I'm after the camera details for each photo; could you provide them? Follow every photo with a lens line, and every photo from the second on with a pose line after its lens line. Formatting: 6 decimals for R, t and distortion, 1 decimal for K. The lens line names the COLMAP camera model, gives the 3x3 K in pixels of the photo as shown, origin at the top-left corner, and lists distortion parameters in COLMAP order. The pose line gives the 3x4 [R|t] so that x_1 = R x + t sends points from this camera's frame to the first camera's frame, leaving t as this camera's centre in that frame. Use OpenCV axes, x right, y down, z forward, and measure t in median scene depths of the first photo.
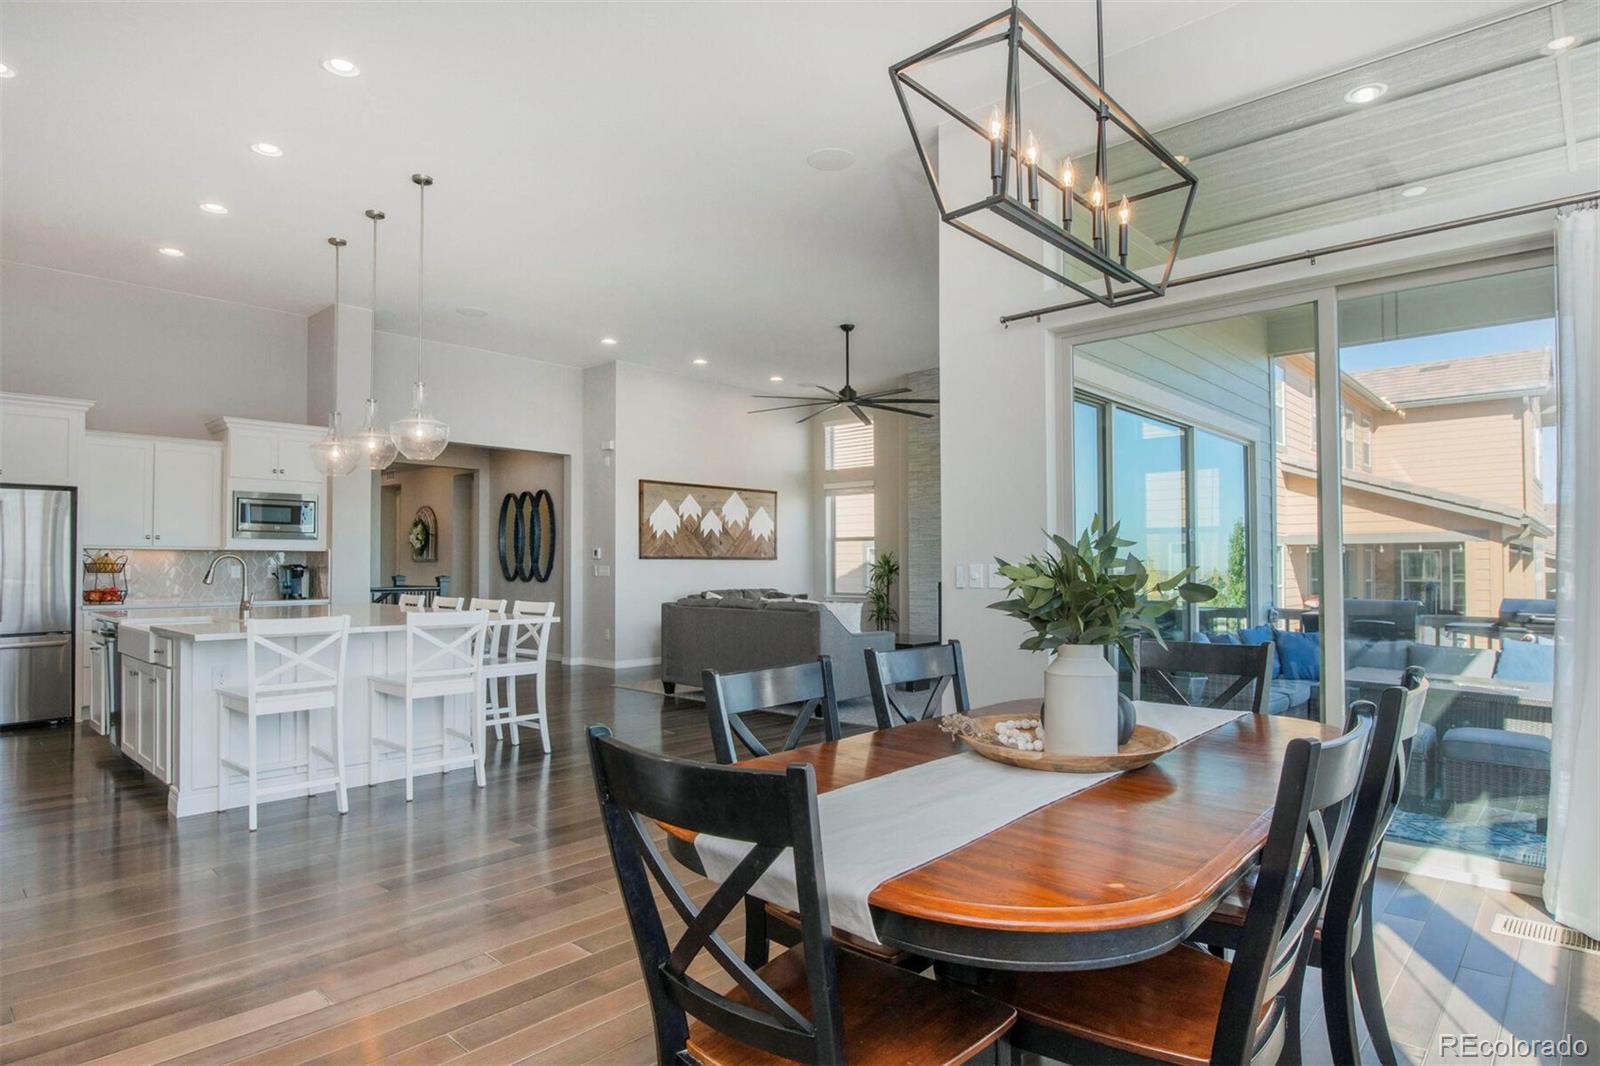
lens RADIAL K [[891.1, 0, 859.9], [0, 891.1, 552.6], [0, 0, 1]] dist [-0.001079, -0.005125]
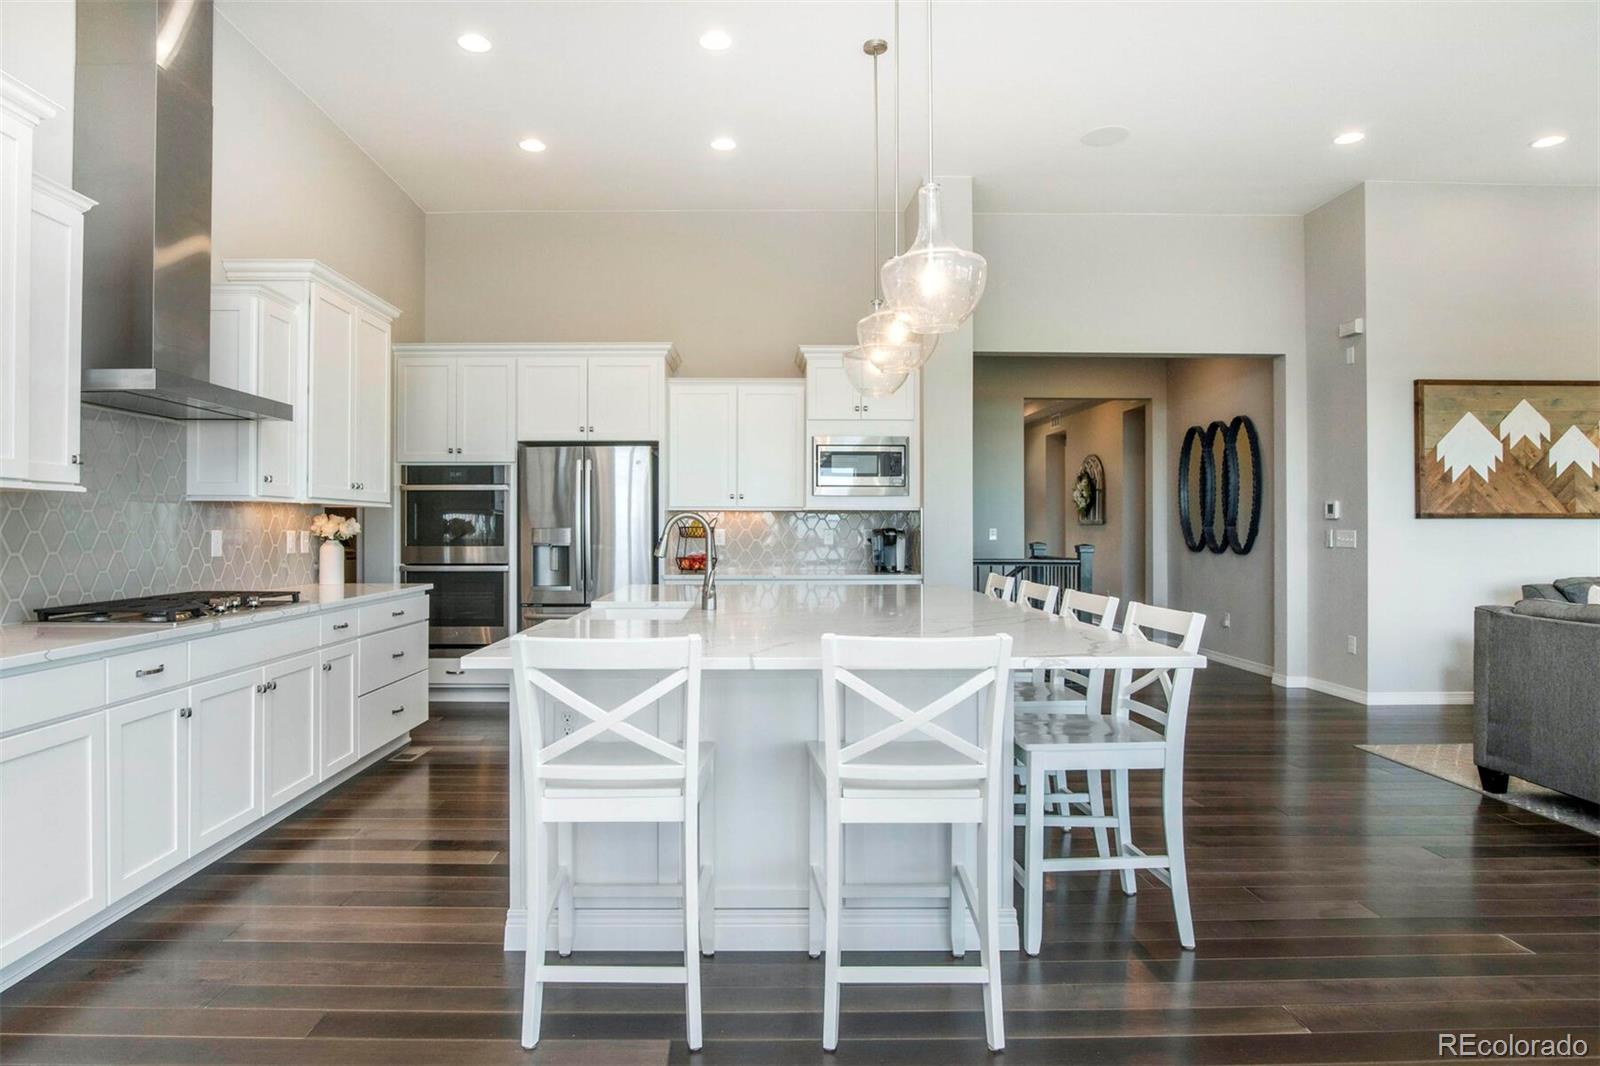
lens RADIAL K [[891.1, 0, 749.9], [0, 891.1, 521.8], [0, 0, 1]] dist [-0.001079, -0.005125]
pose [[0.639216, -0.003505, -0.769019, -0.077759], [0.009253, 0.999952, 0.003133, 0.003268], [0.768971, -0.009119, 0.639218, 0.290643]]
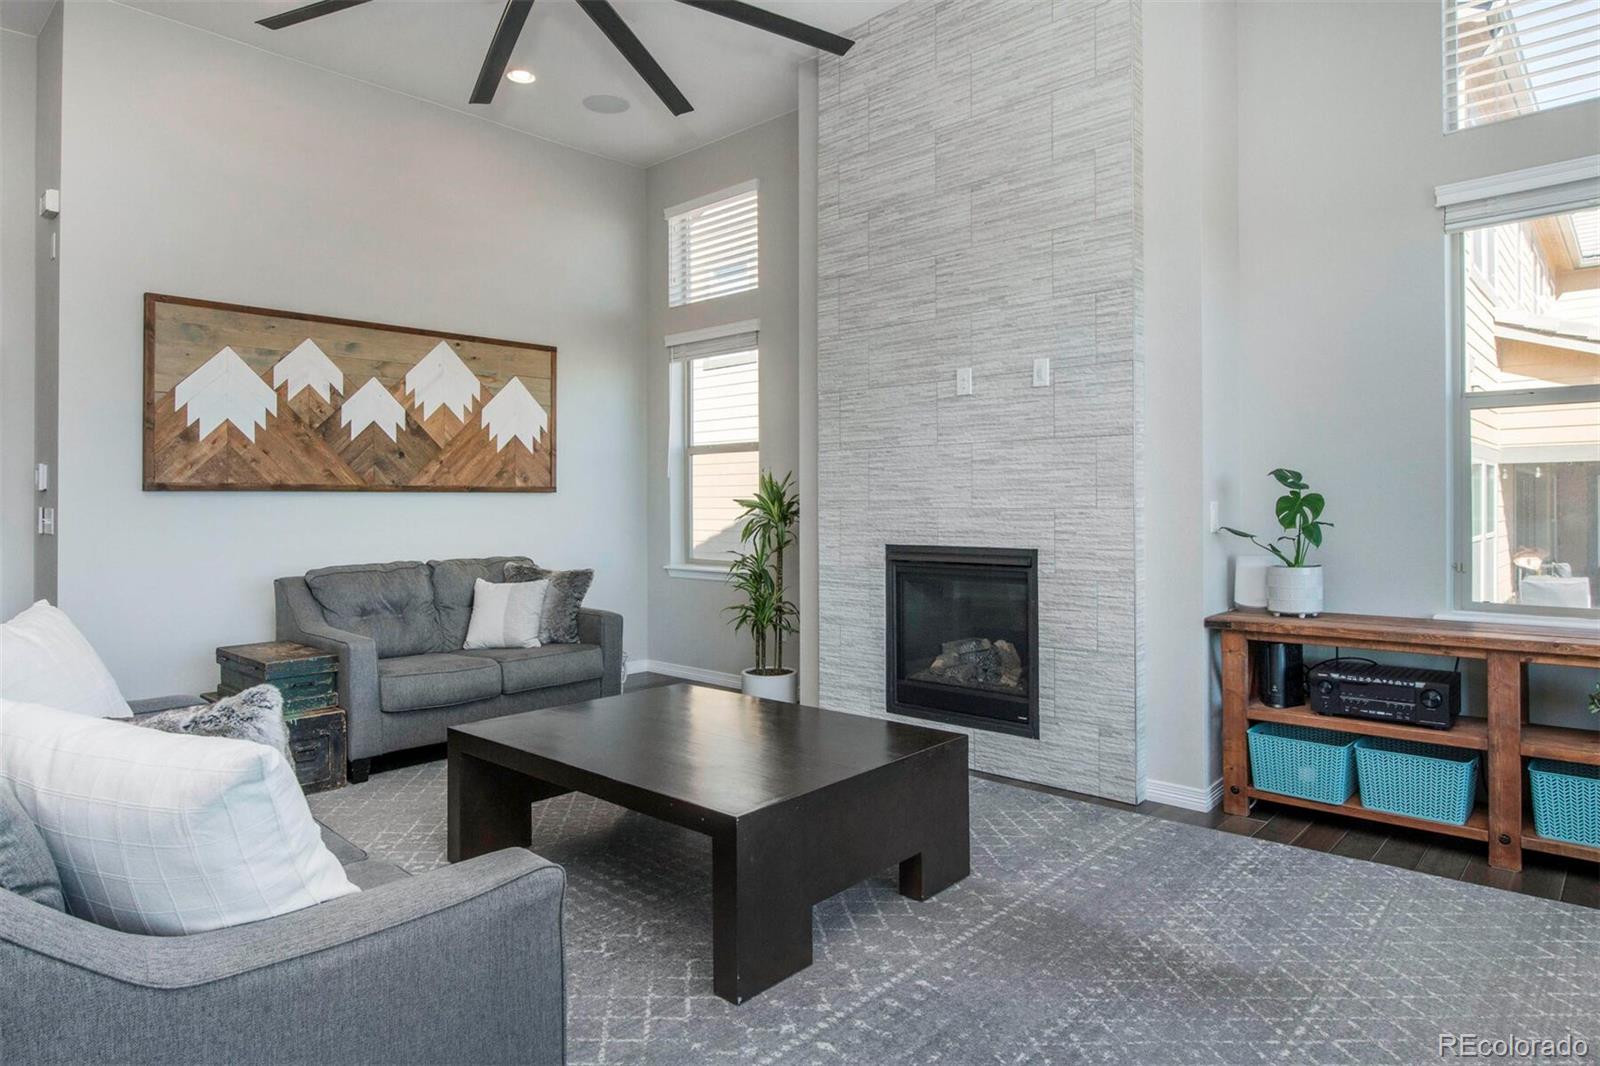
lens RADIAL K [[947.3, 0, 862.1], [0, 947.3, 489.4], [0, 0, 1]] dist [0.002218, 0.006045]
pose [[0.999873, -0.006826, -0.014395, 0.082207], [0.006862, 0.999973, 0.002464, 0.007459], [0.014377, -0.002562, 0.999893, 0.555563]]
